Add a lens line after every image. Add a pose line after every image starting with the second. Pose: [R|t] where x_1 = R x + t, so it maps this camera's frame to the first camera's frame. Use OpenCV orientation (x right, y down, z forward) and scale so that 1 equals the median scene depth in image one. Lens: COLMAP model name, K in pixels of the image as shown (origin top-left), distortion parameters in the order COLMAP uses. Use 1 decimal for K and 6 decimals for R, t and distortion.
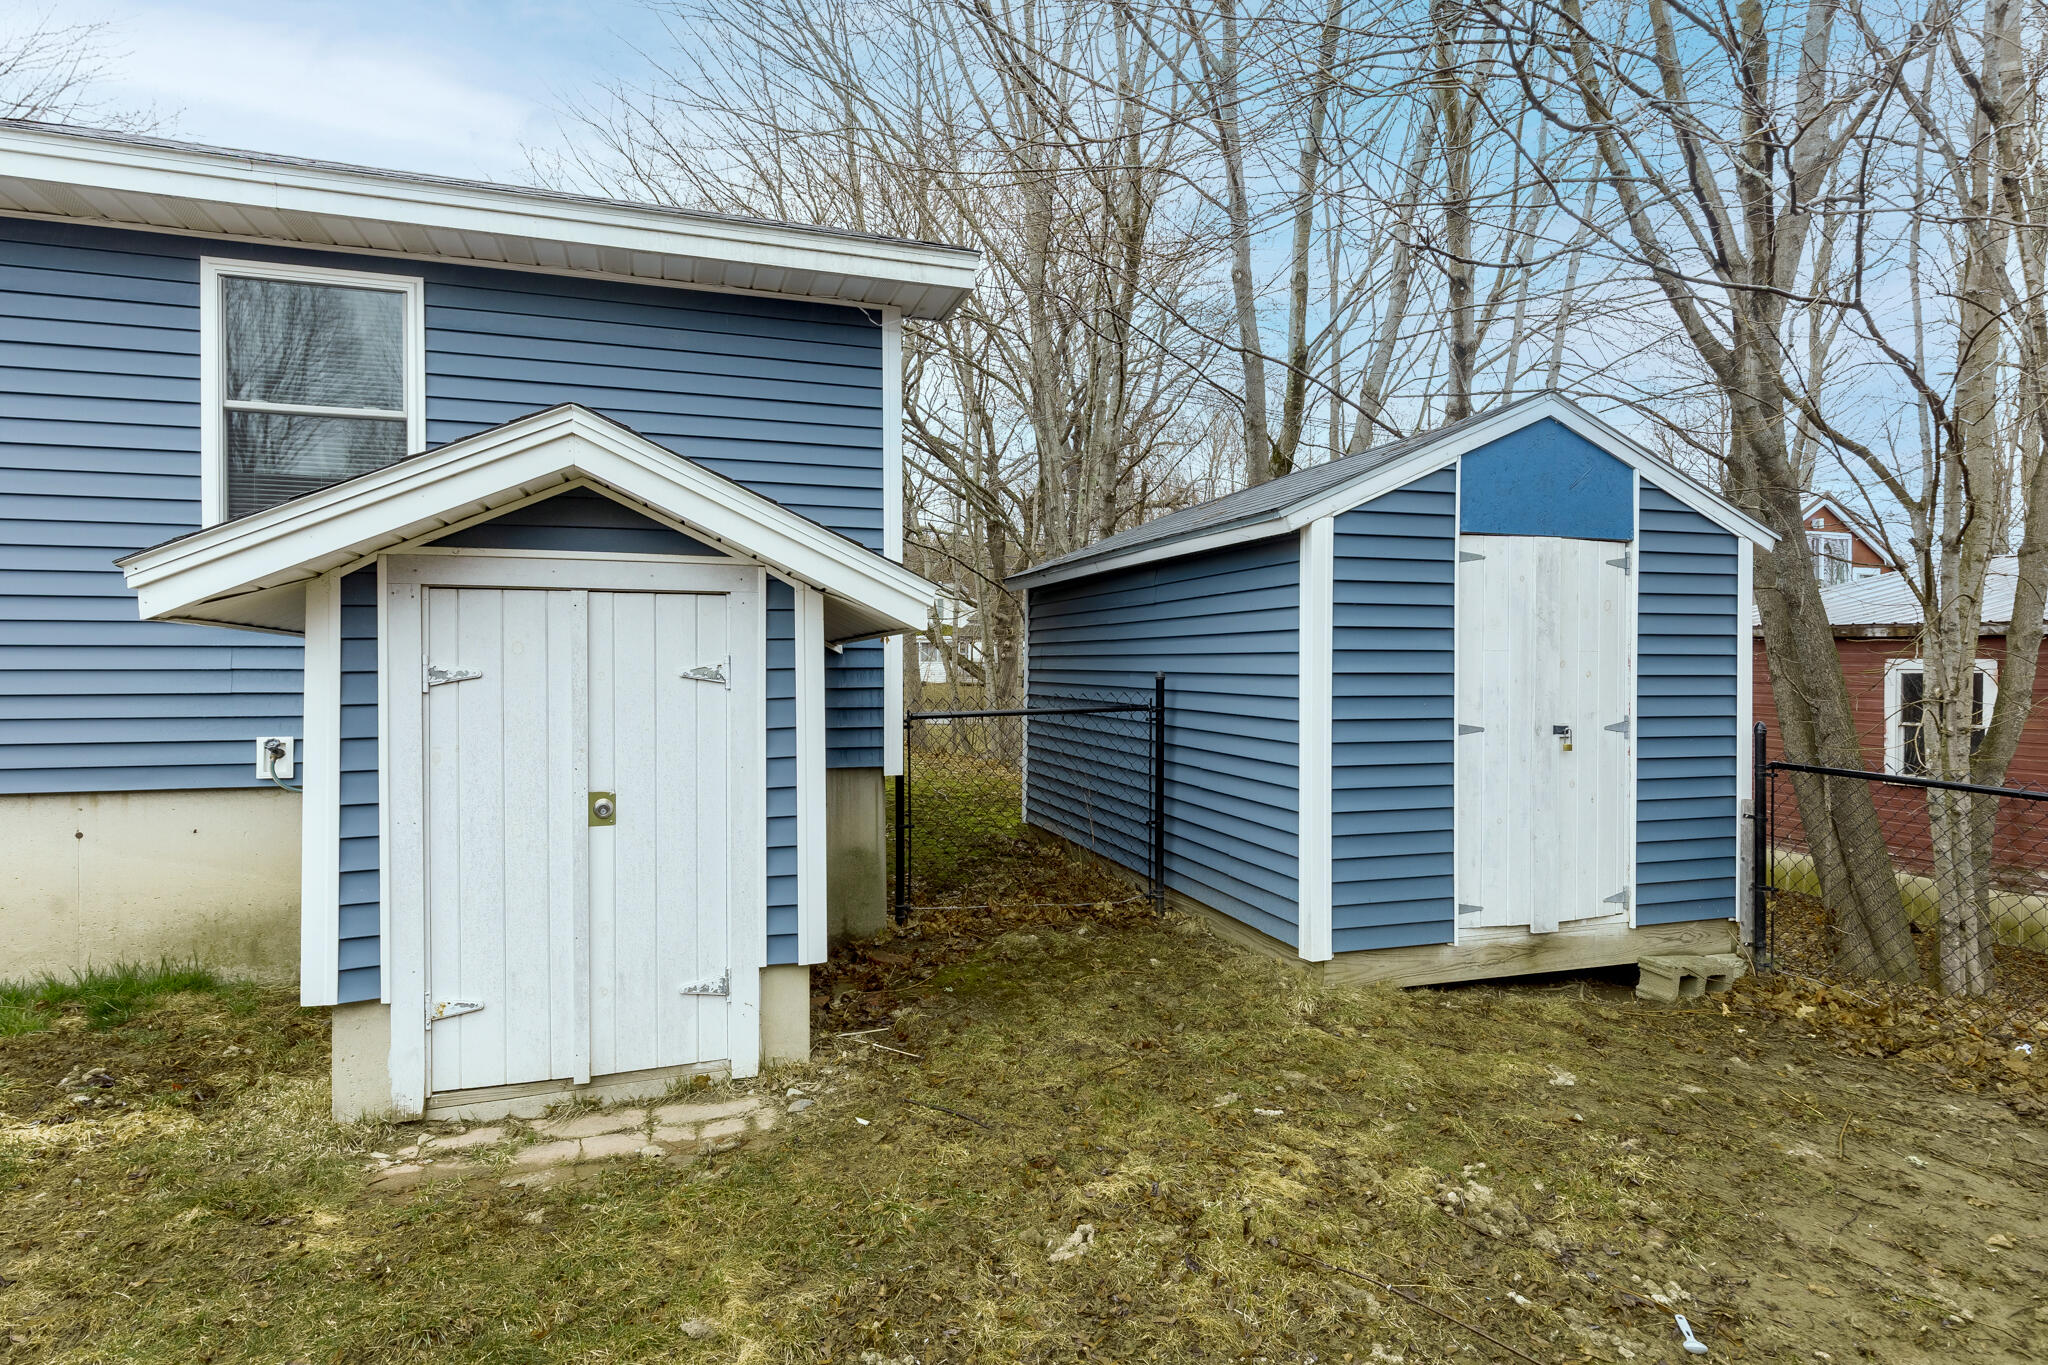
lens RADIAL K [[1079.0, 0, 1019.3], [0, 1079.0, 673.9], [0, 0, 1]] dist [0.001748, -0.000346]
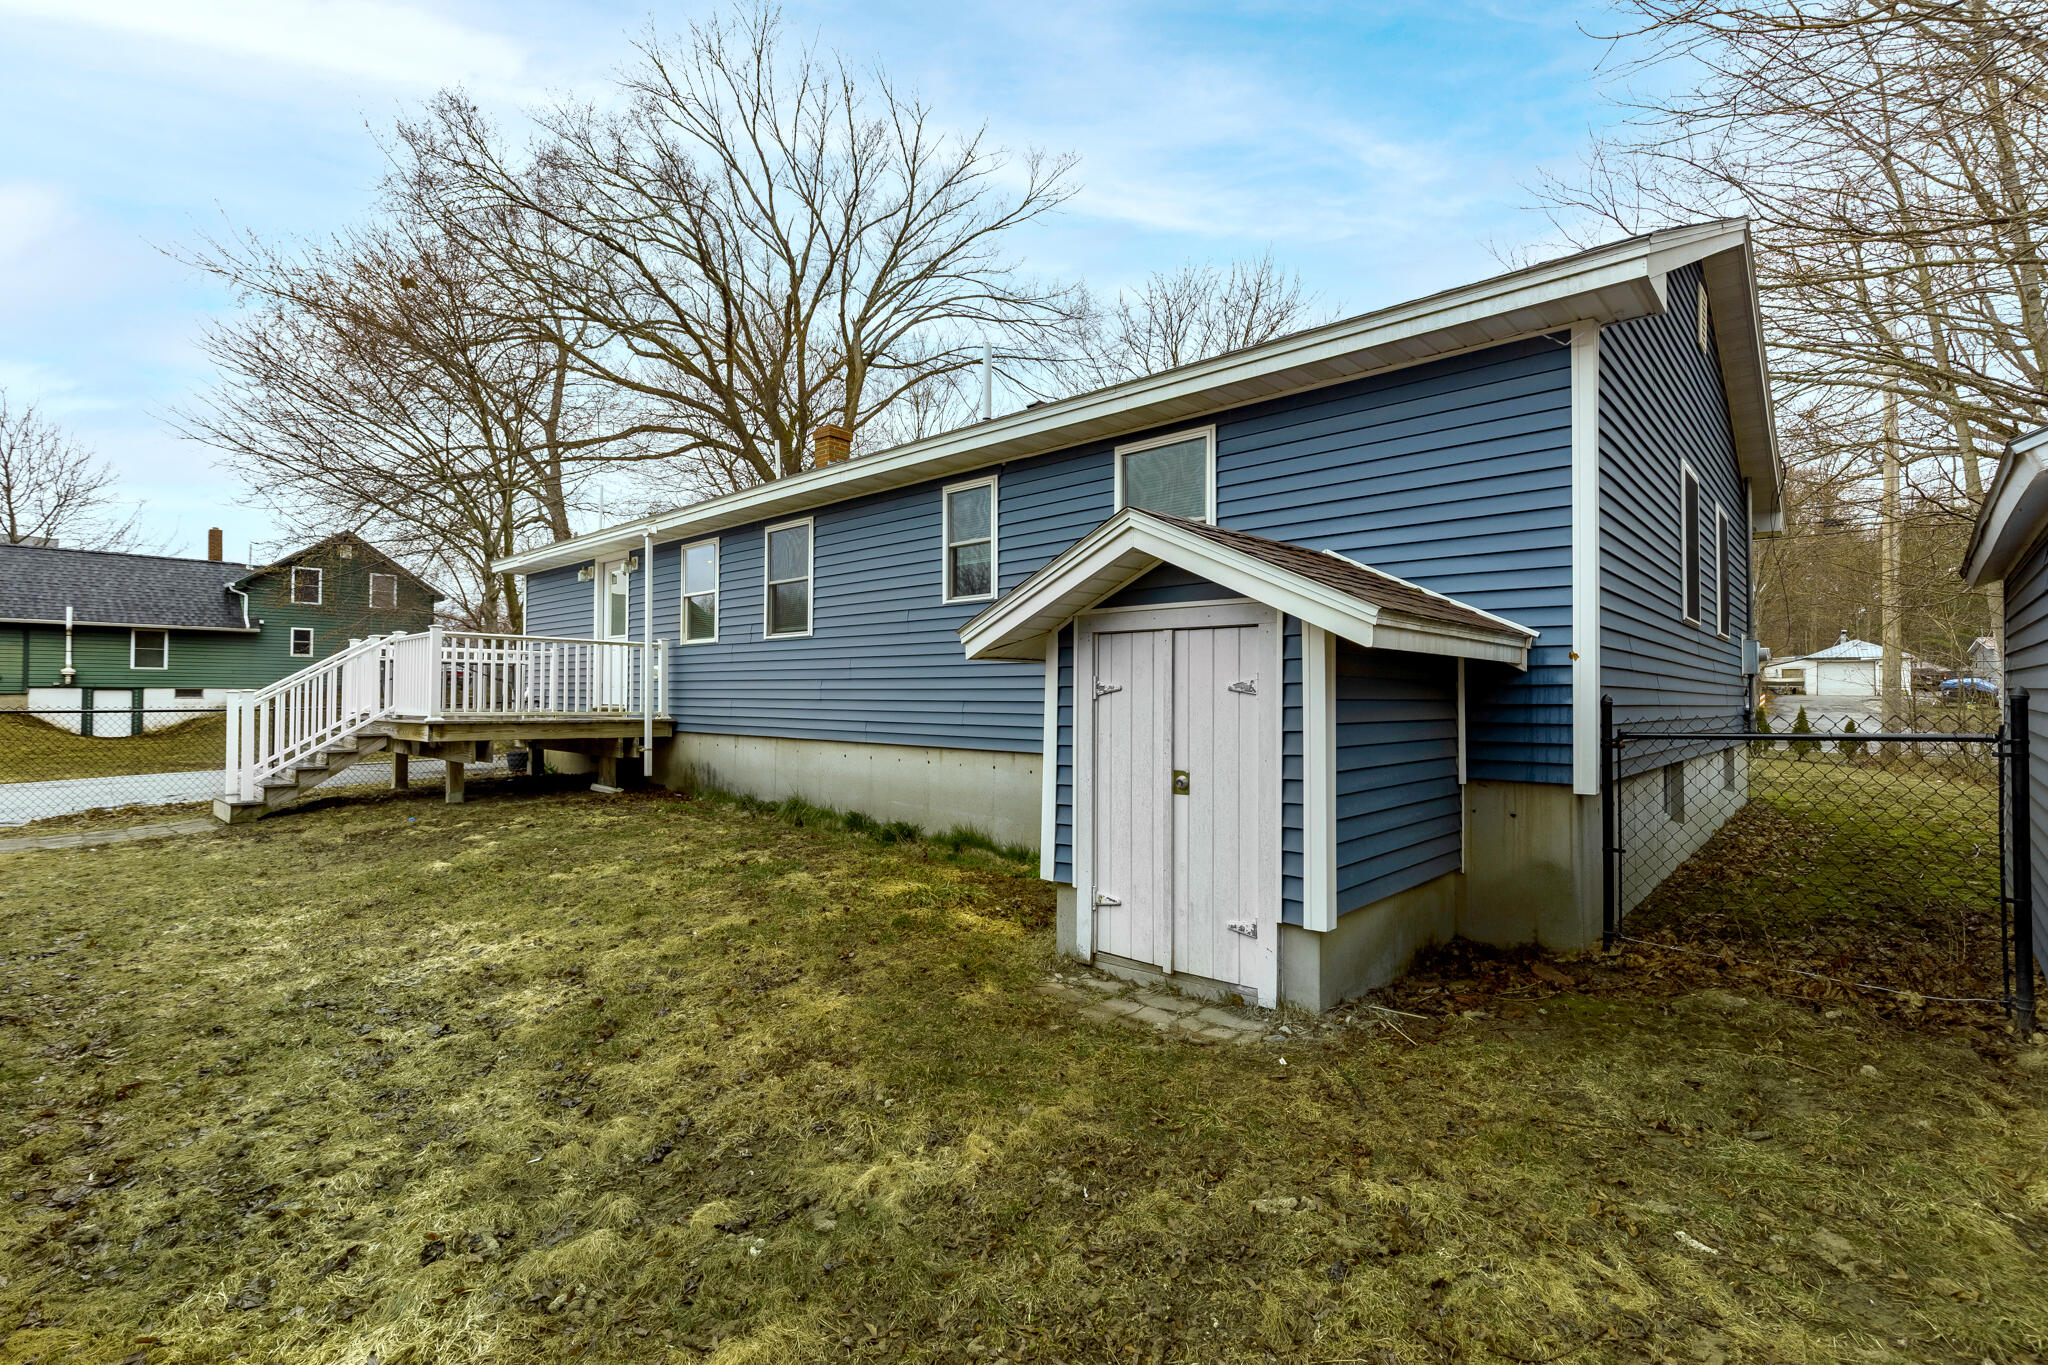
lens RADIAL K [[909.5, 0, 1037.1], [0, 909.5, 673.5], [0, 0, 1]] dist [0.000582, -0.000448]
pose [[0.488936, -0.018338, -0.872127, 0.587942], [-0.005539, 0.999694, -0.024126, 0.011411], [0.872302, 0.016627, 0.488685, 0.256904]]
